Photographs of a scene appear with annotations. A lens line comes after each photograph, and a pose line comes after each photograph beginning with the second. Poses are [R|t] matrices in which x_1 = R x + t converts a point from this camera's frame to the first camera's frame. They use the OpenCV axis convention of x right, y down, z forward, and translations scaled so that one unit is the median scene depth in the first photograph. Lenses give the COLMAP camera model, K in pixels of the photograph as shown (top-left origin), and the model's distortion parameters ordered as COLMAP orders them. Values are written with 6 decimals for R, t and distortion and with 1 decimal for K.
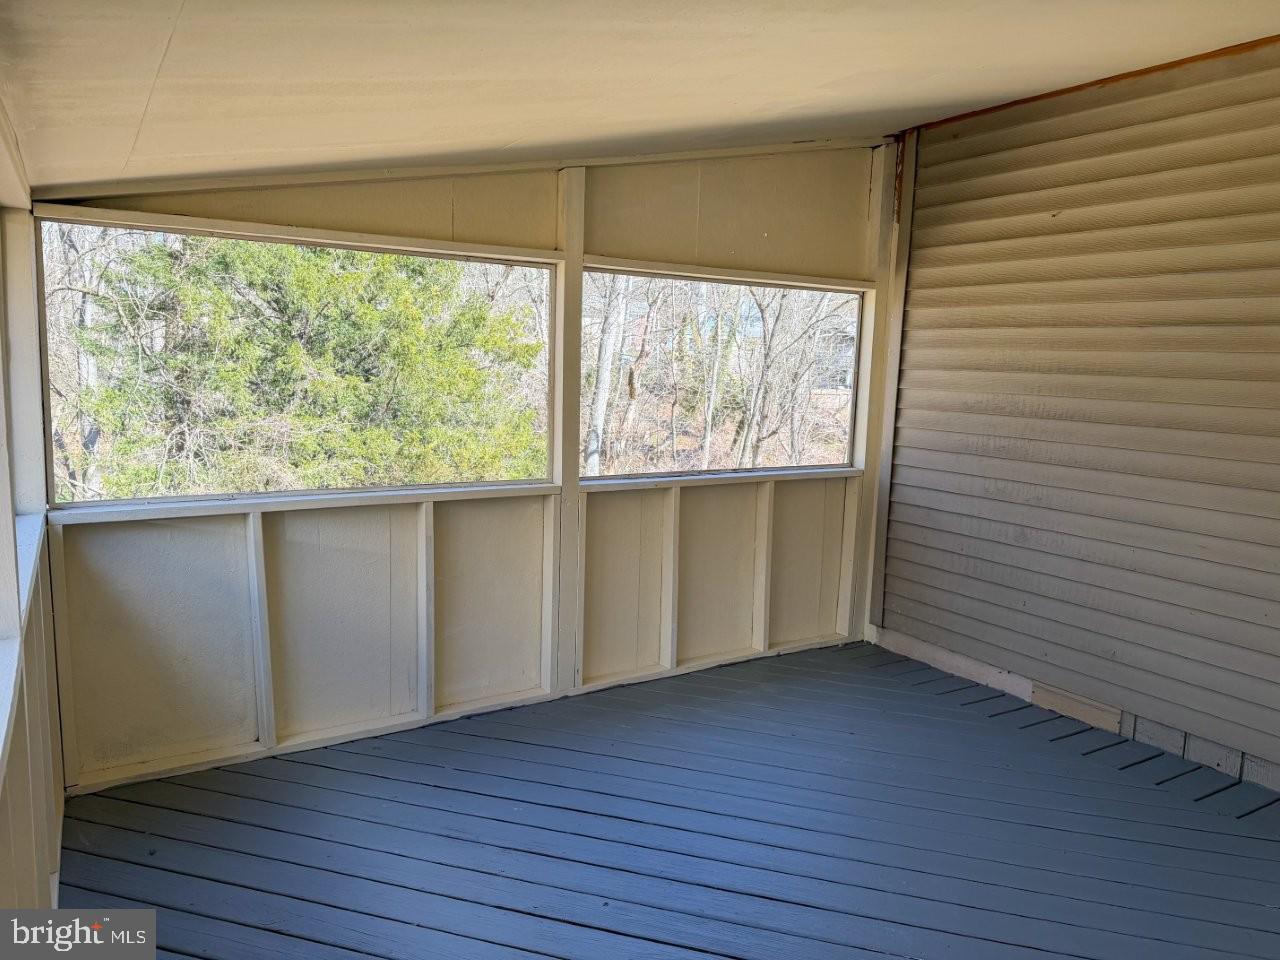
lens RADIAL K [[887.9, 0, 640.0], [0, 887.9, 480.0], [0, 0, 1]] dist [0.101271, -0.142957]
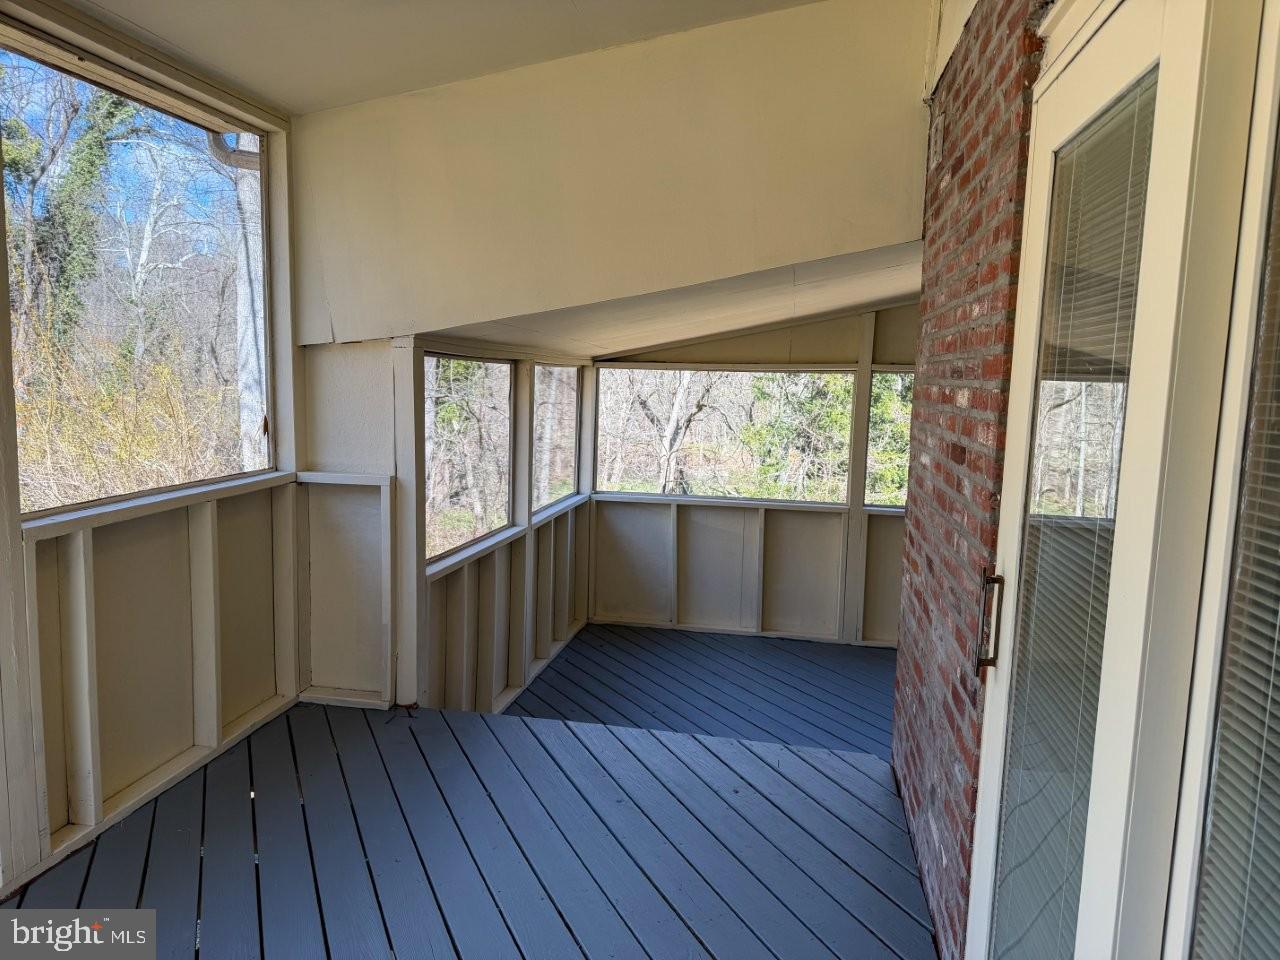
lens RADIAL K [[887.9, 0, 640.0], [0, 887.9, 480.0], [0, 0, 1]] dist [0.101271, -0.142957]
pose [[0.738327, 0.072426, -0.670543, 0.742668], [-0.095972, 0.995382, 0.001839, -0.011950], [0.667580, 0.062996, 0.741869, -0.462154]]
